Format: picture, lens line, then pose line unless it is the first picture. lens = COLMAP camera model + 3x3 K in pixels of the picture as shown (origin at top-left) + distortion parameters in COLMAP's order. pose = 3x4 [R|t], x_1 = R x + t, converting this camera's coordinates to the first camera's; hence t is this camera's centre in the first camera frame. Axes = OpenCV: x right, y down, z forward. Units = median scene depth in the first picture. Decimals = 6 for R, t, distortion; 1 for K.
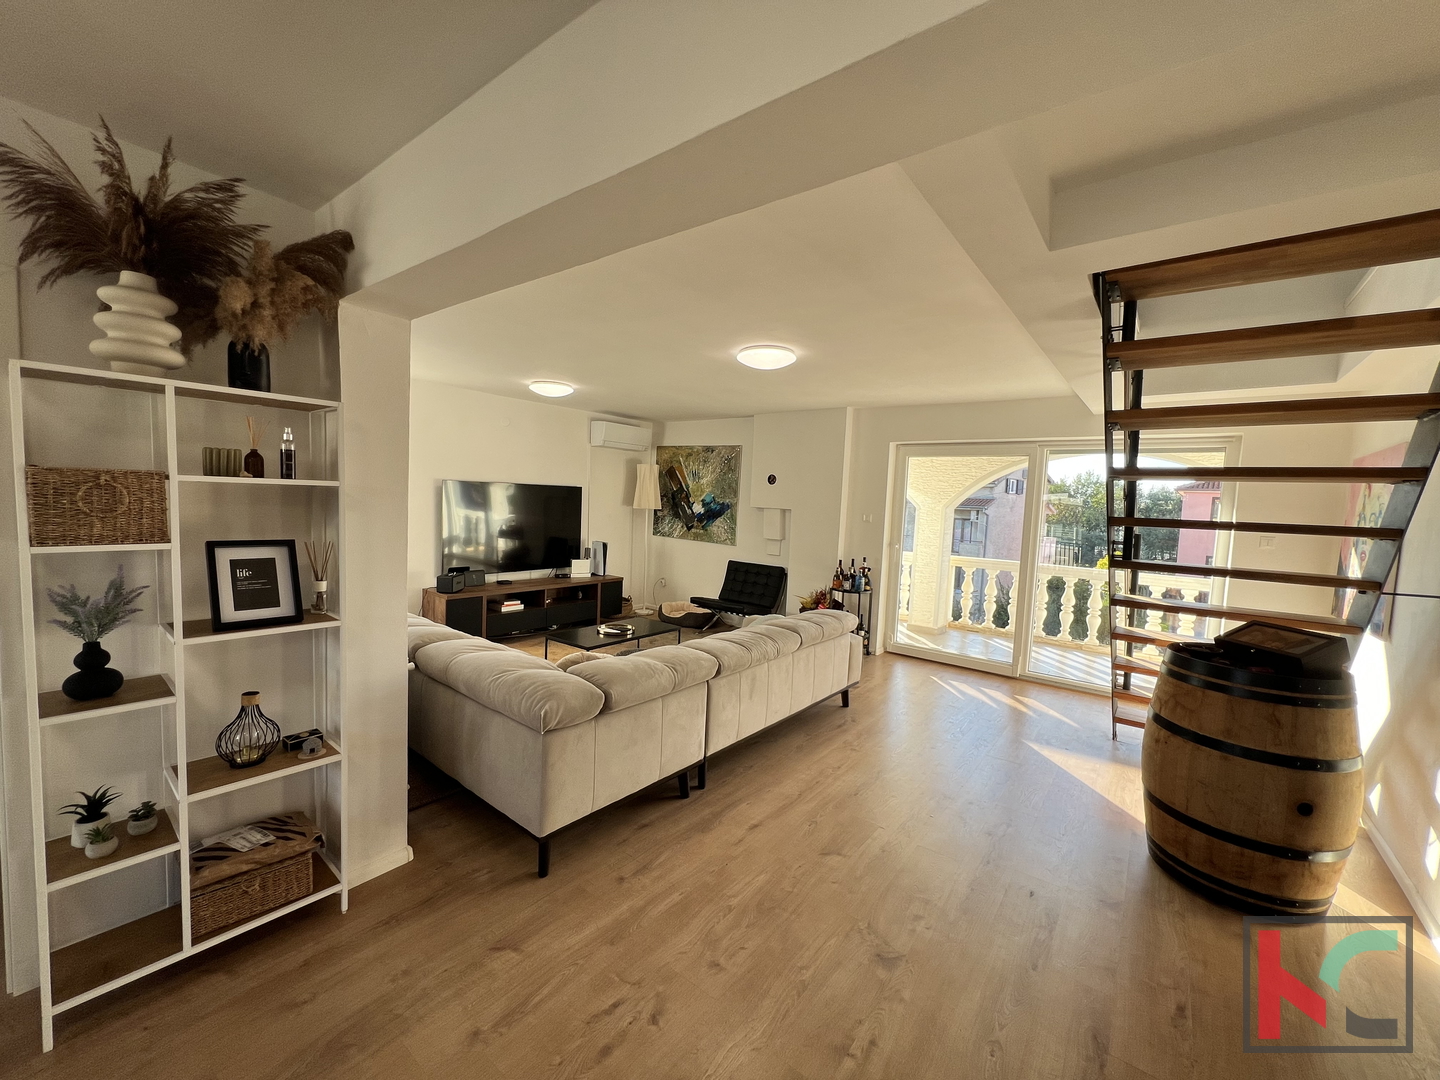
lens RADIAL K [[576.6, 0, 719.5], [0, 576.6, 542.3], [0, 0, 1]] dist [-0.000433, 0.000248]
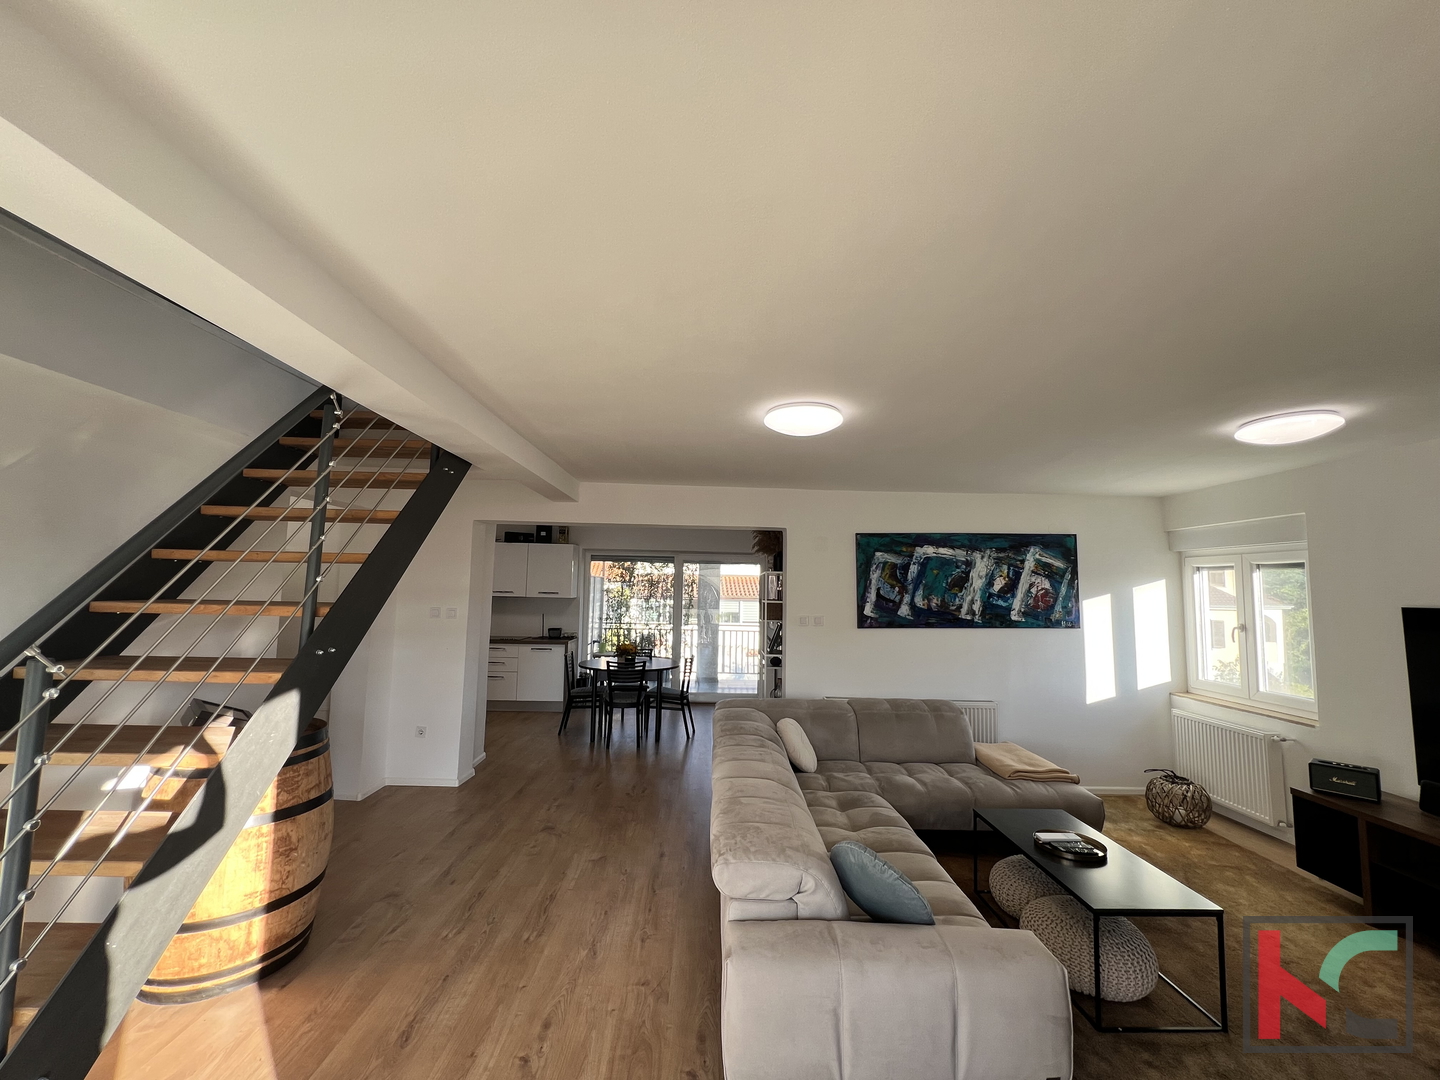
lens RADIAL K [[576.6, 0, 719.5], [0, 576.6, 542.3], [0, 0, 1]] dist [-0.000433, 0.000248]
pose [[-0.775959, -0.112021, -0.620757, 0.430125], [-0.100485, 0.993490, -0.053675, -0.075449], [0.622728, 0.020727, -0.782164, 1.063013]]
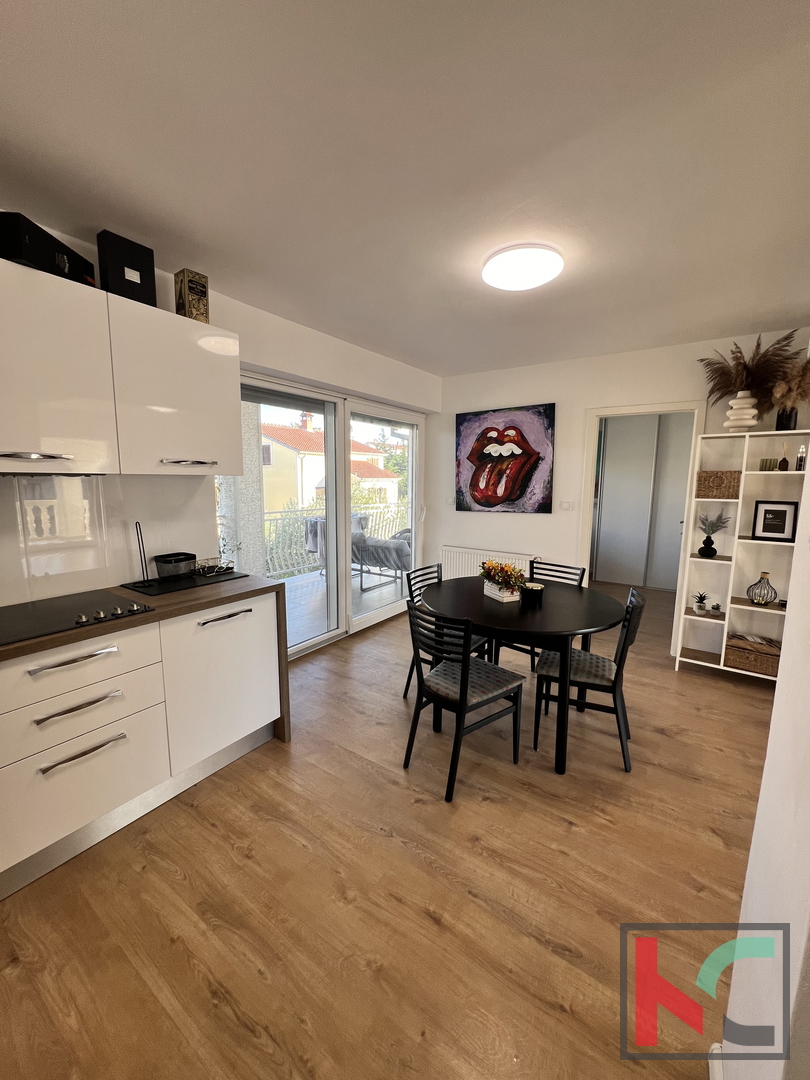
lens RADIAL K [[432.4, 0, 405.0], [0, 432.4, 540.0], [0, 0, 1]] dist [-0.000433, 0.000248]
pose [[0.056580, 0.098968, -0.993481, 0.250052], [-0.079818, 0.992338, 0.094308, 0.034348], [0.995202, 0.073962, 0.064046, -0.160646]]
